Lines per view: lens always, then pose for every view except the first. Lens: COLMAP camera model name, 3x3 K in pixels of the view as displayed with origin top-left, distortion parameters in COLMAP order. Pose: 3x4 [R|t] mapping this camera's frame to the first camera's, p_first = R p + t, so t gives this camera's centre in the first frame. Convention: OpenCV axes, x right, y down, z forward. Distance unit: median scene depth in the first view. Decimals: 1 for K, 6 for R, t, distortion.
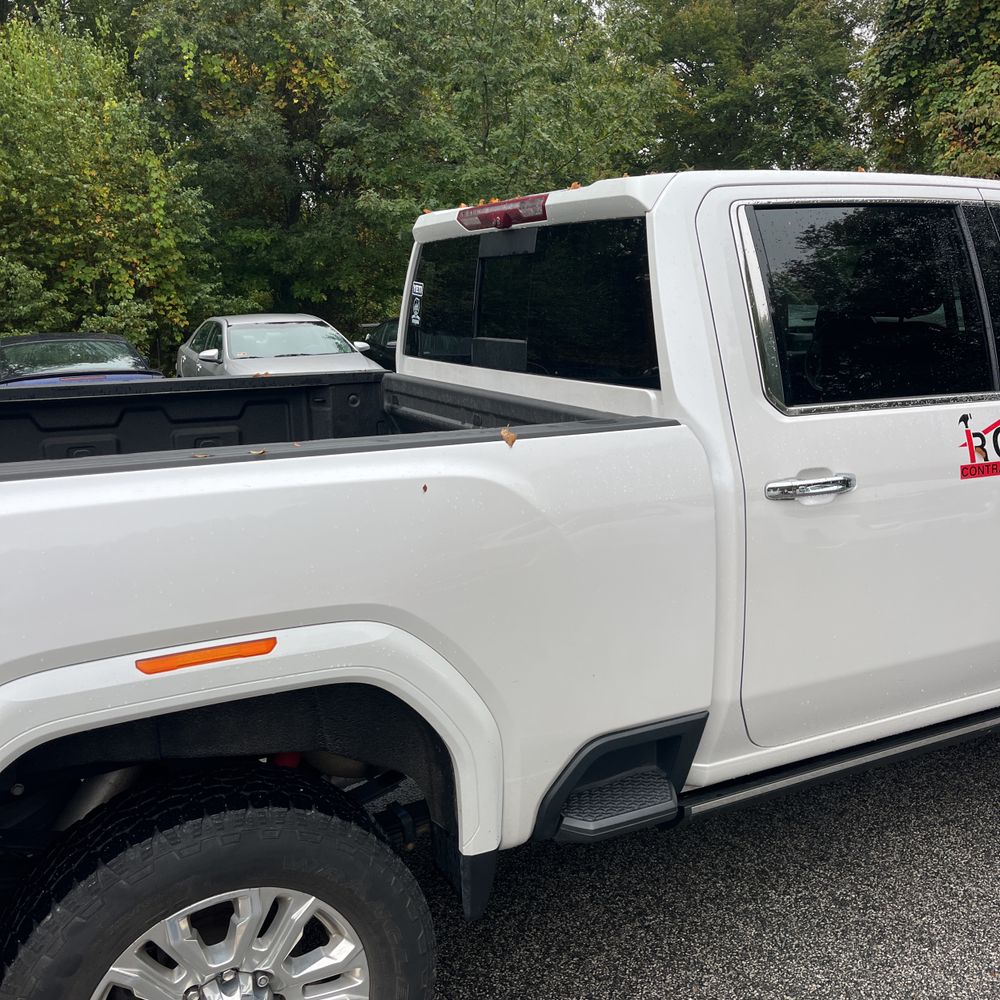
lens RADIAL K [[1027.4, 0, 504.6], [0, 1027.4, 501.3], [0, 0, 1]] dist [0.055939, -0.071021]
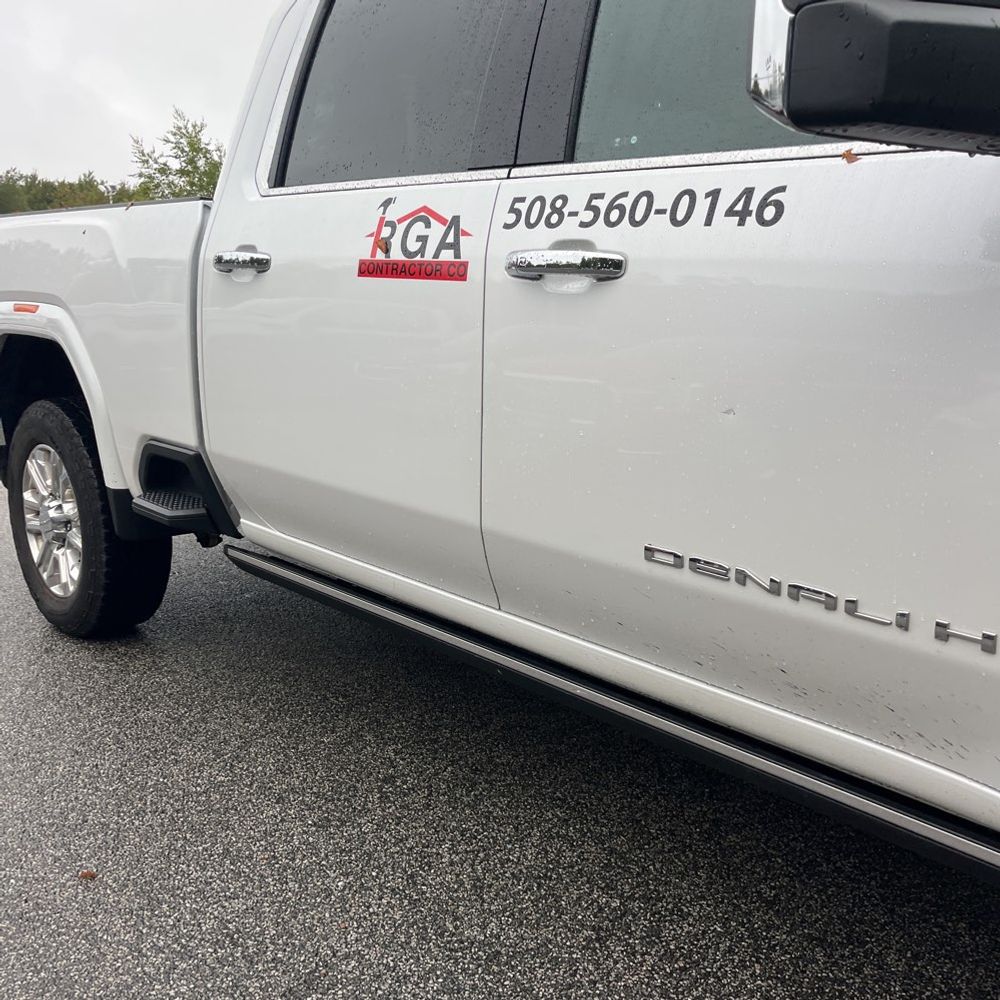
lens RADIAL K [[1028.5, 0, 498.2], [0, 1028.5, 495.0], [0, 0, 1]] dist [0.054425, -0.051156]
pose [[0.267758, 0.212637, -0.939729, 0.215683], [-0.214906, 0.963952, 0.156884, -0.001090], [0.939213, 0.159947, 0.303803, 0.149515]]
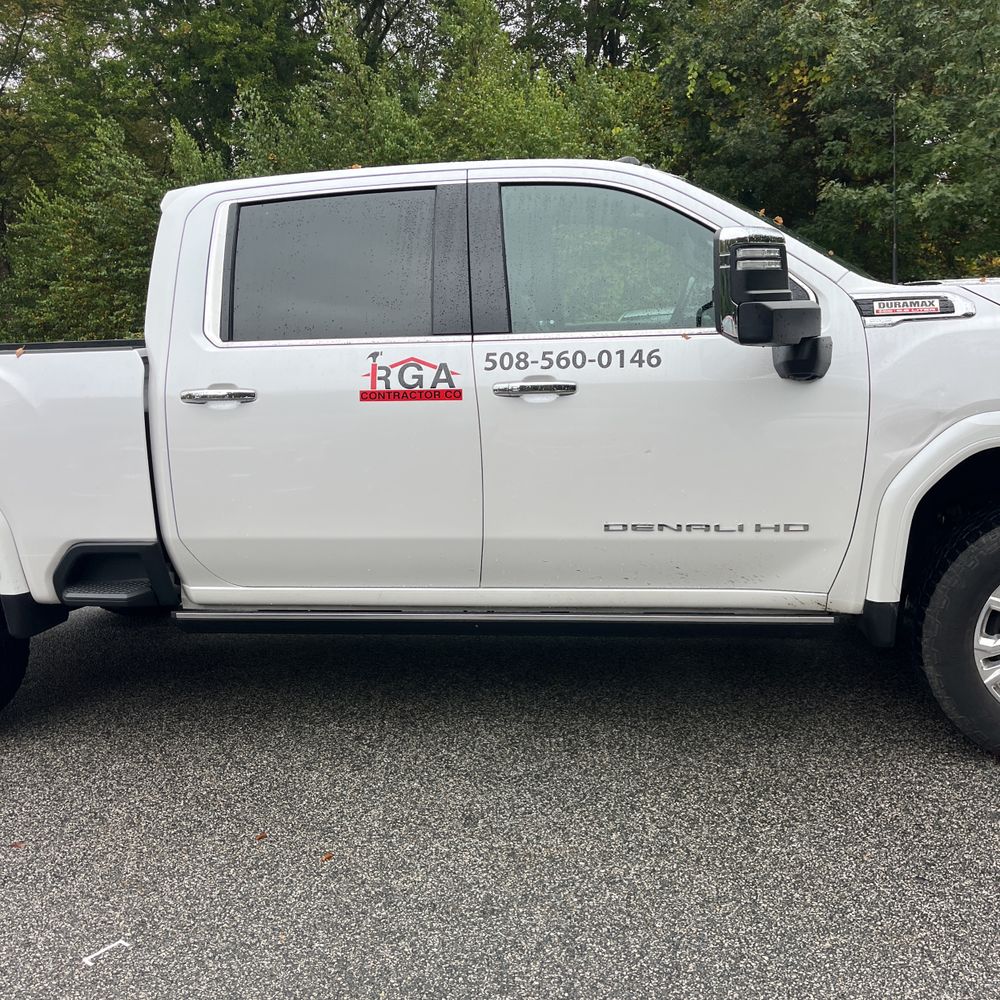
lens RADIAL K [[1028.5, 0, 498.2], [0, 1028.5, 495.0], [0, 0, 1]] dist [0.054425, -0.051156]
pose [[0.794089, 0.084387, -0.601915, 0.230985], [-0.089607, 0.995748, 0.021386, 0.008898], [0.601160, 0.036954, 0.798274, 0.013040]]
